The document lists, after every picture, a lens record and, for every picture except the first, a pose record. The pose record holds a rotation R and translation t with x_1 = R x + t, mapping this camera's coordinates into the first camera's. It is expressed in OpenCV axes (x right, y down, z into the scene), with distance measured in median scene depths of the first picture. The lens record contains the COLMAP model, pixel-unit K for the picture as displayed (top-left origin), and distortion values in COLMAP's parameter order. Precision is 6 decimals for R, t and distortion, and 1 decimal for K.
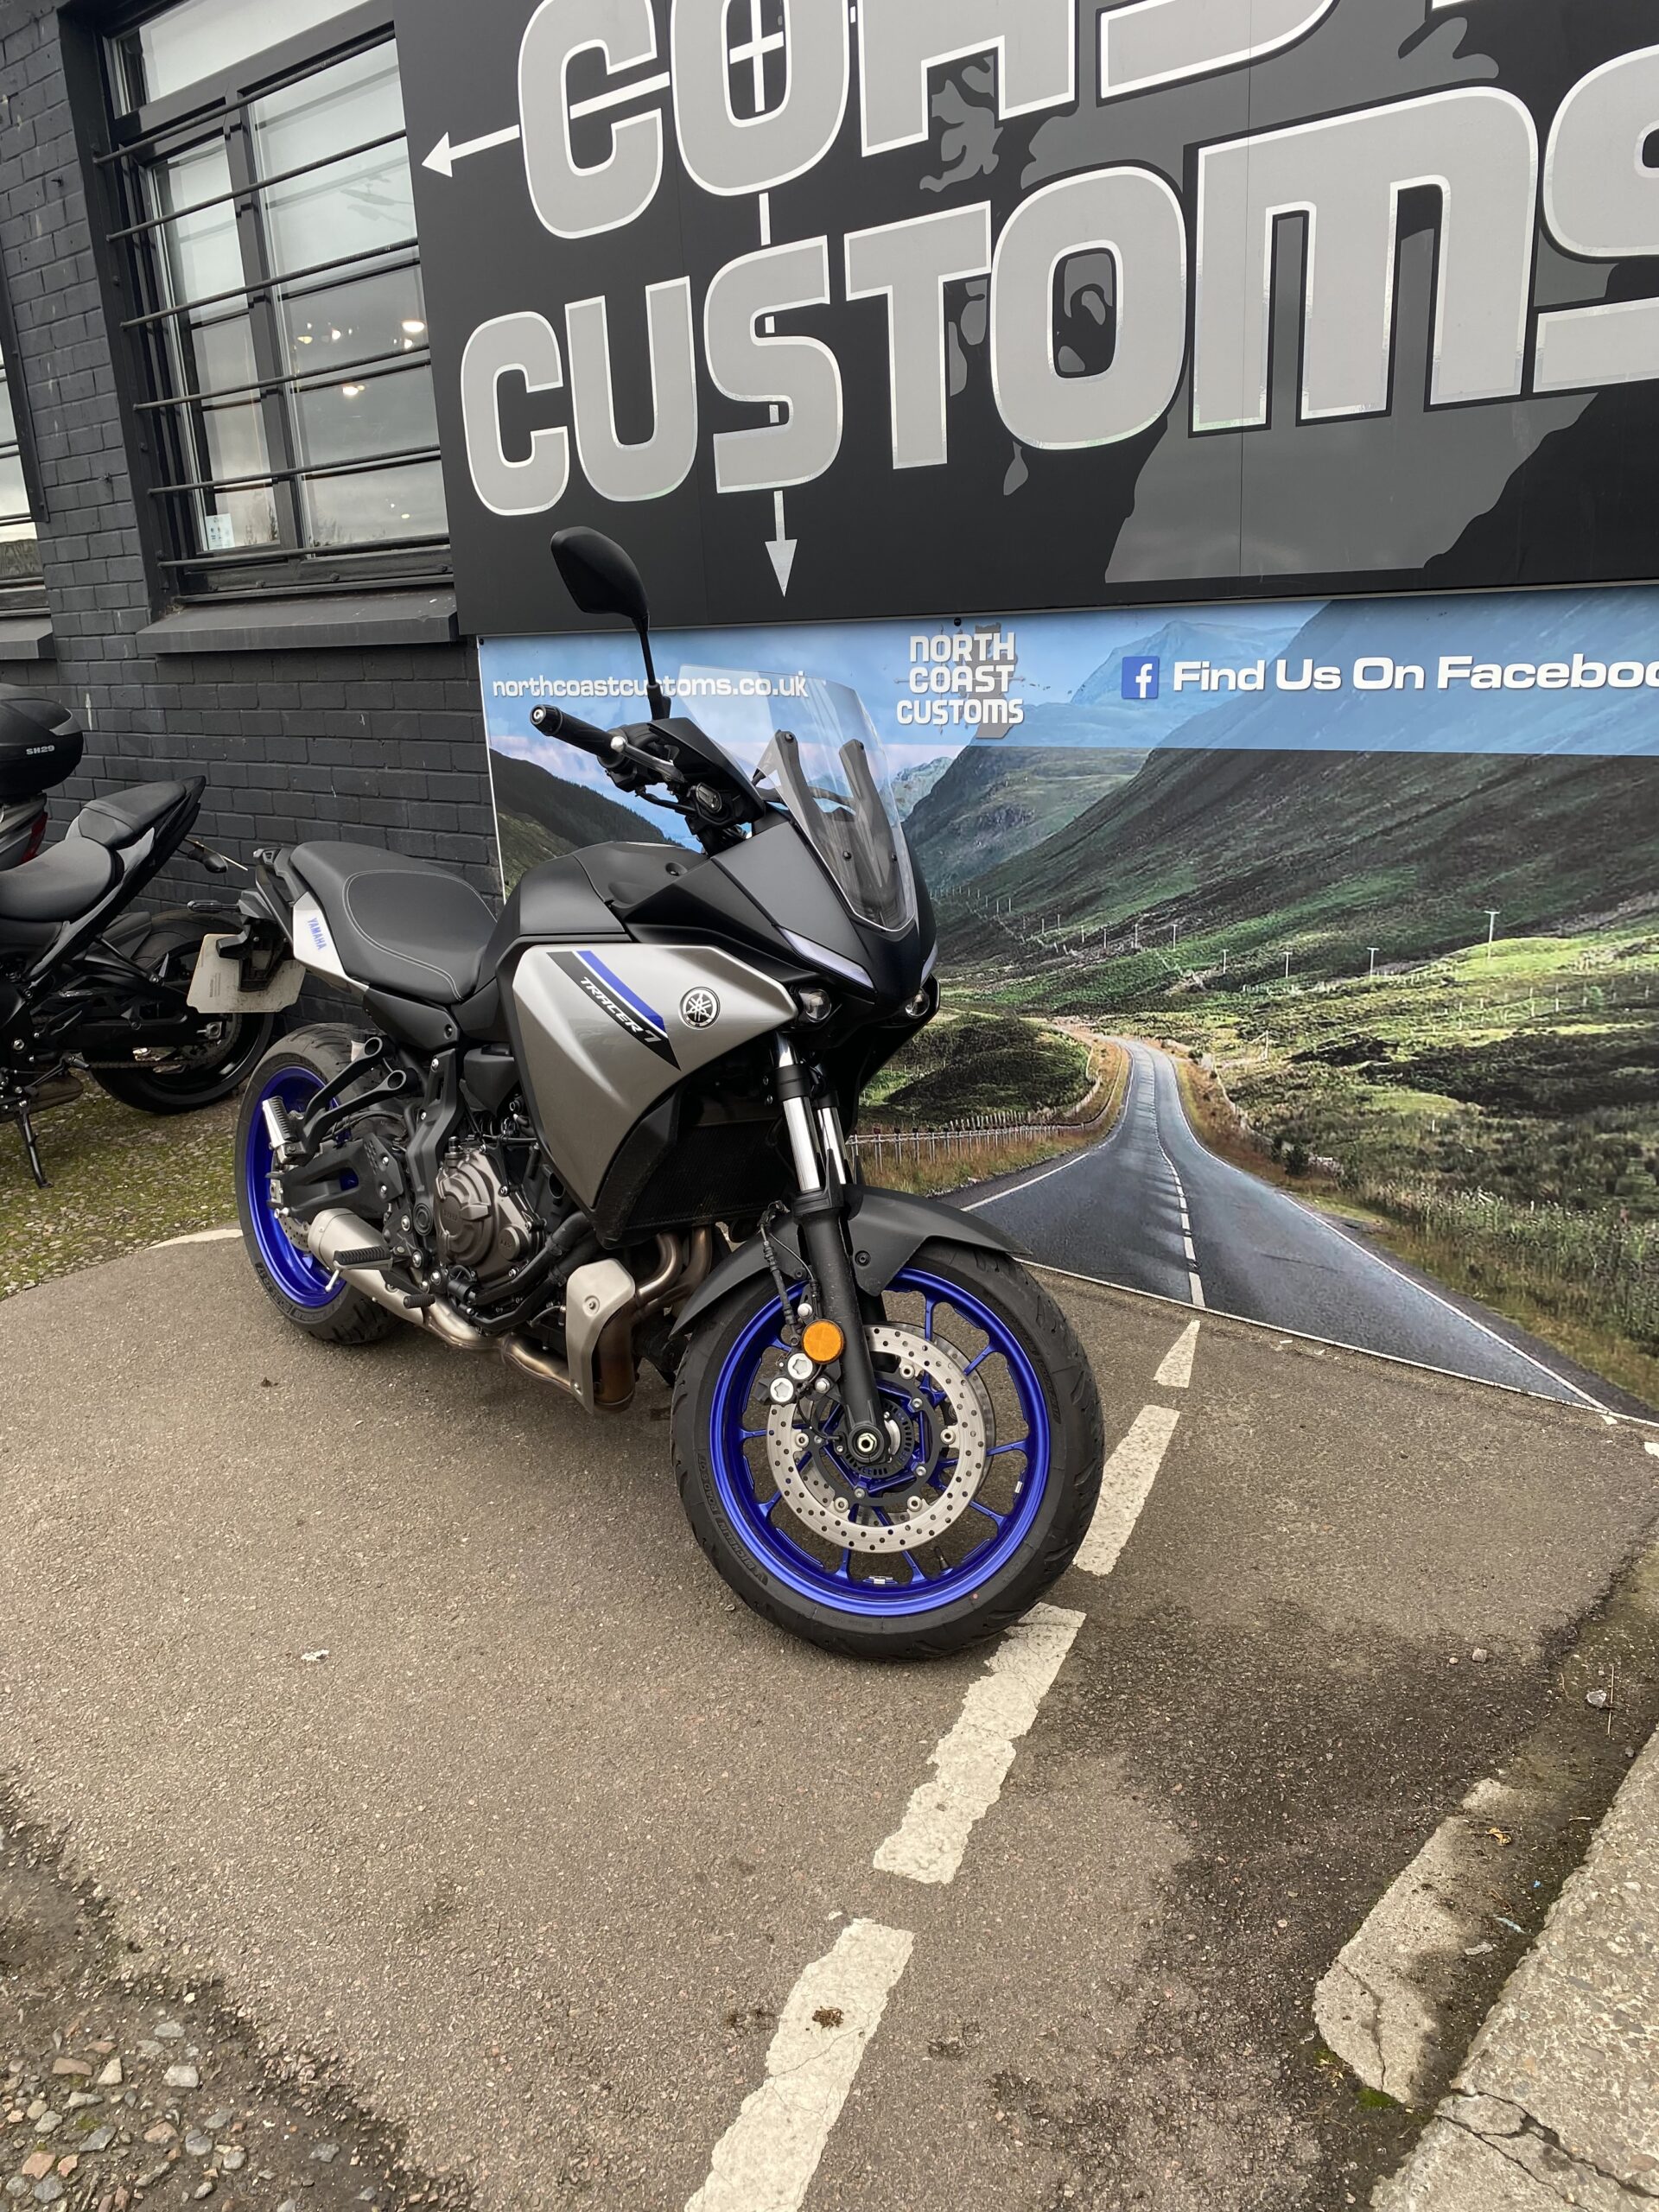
lens RADIAL K [[1690.5, 0, 843.6], [0, 1690.5, 1123.3], [0, 0, 1]] dist [0.020426, -0.011805]
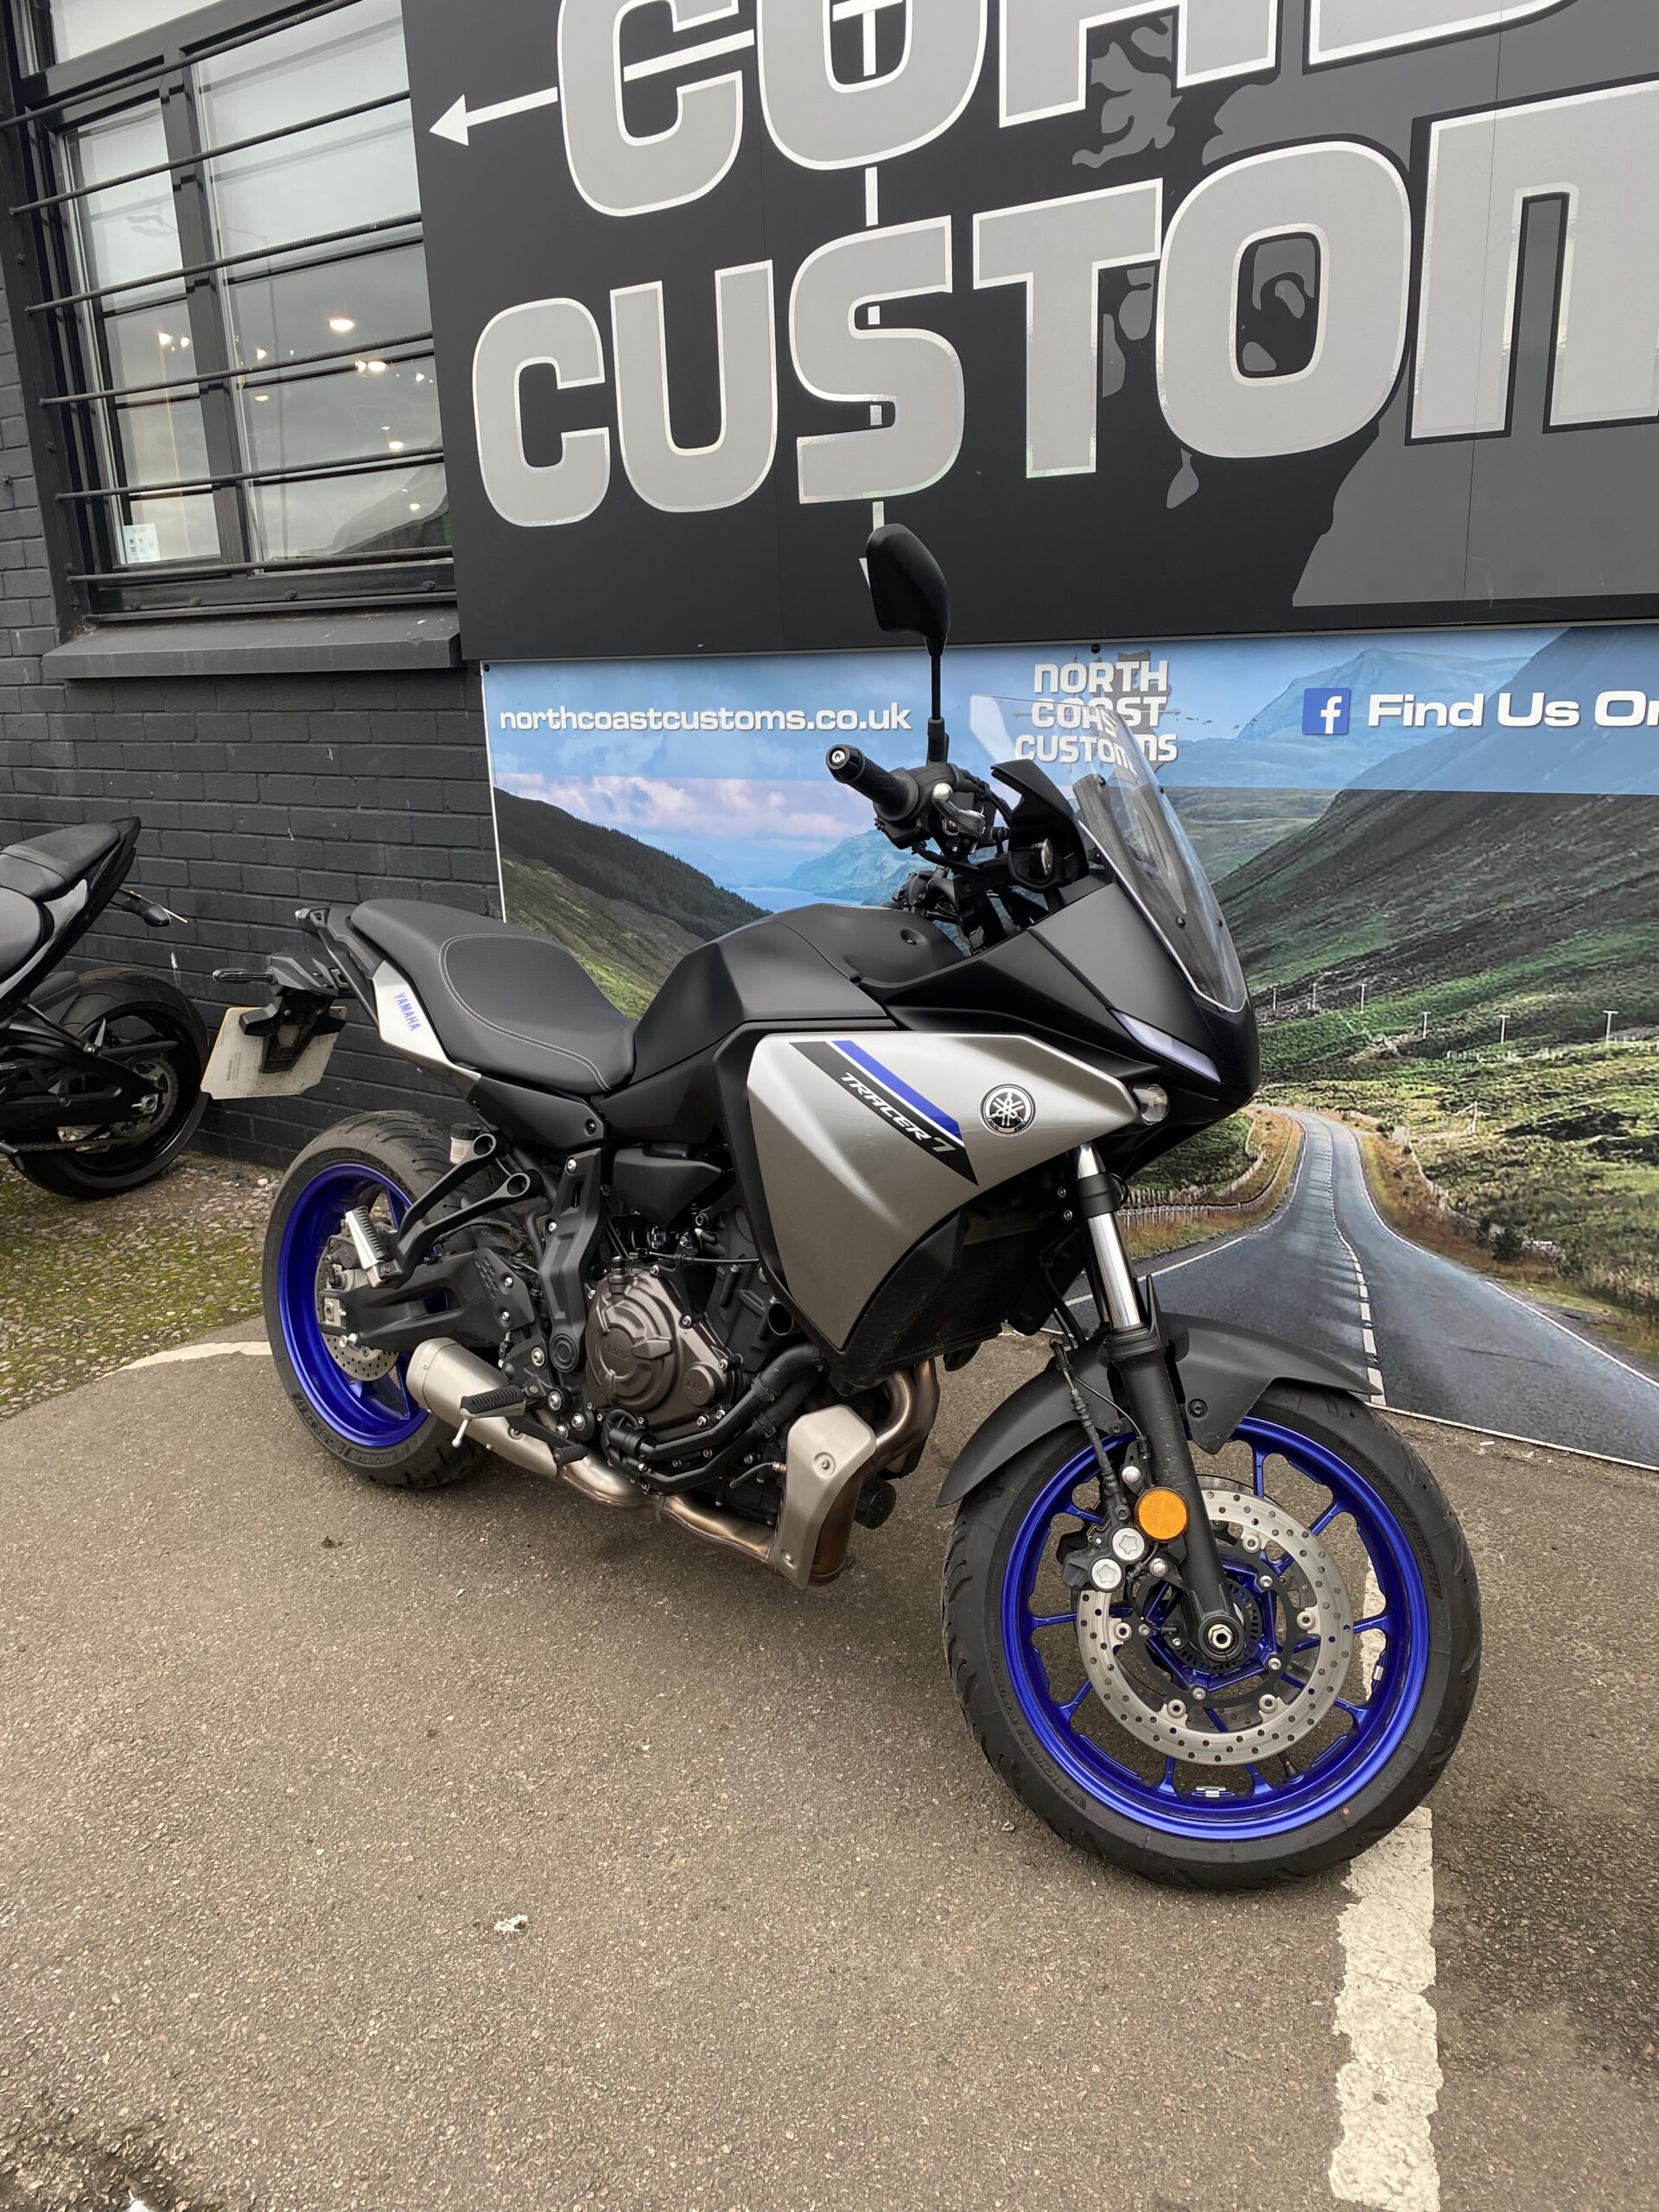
lens RADIAL K [[1685.8, 0, 832.9], [0, 1685.8, 1117.5], [0, 0, 1]] dist [0.014384, -0.004120]
pose [[0.993771, -0.021024, 0.109437, -0.192677], [0.023247, 0.999548, -0.019071, -0.038006], [-0.108987, 0.021497, 0.993811, 0.147103]]
